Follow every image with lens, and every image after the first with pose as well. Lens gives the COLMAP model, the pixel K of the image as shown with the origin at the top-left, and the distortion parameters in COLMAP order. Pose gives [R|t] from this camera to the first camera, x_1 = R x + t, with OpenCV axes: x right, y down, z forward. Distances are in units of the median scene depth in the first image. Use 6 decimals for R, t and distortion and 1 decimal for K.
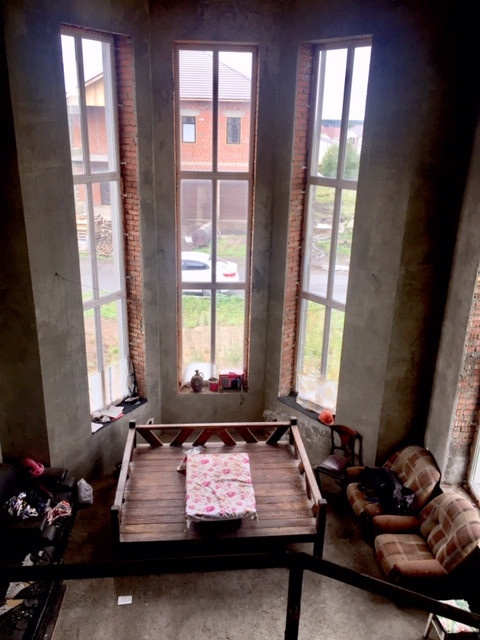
lens RADIAL K [[537.4, 0, 237.2], [0, 537.4, 317.2], [0, 0, 1]] dist [-0.002751, -0.017833]
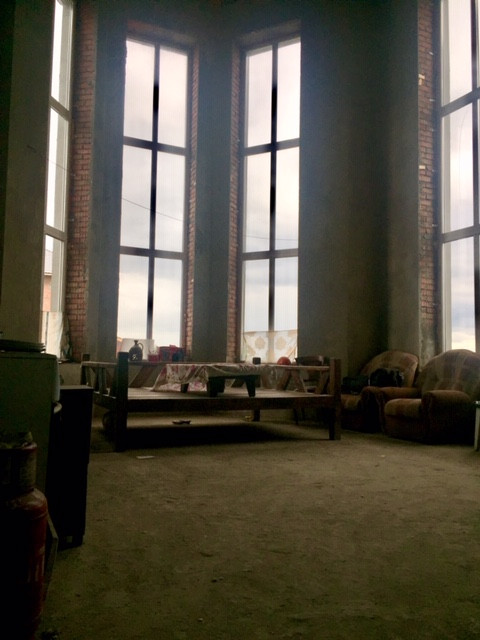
lens RADIAL K [[537.4, 0, 243.3], [0, 537.4, 322.5], [0, 0, 1]] dist [-0.002751, -0.017833]
pose [[0.932286, 0.015089, 0.361406, -0.266722], [0.122707, 0.926692, -0.355225, 0.473829], [-0.340272, 0.375519, 0.862091, 0.163280]]
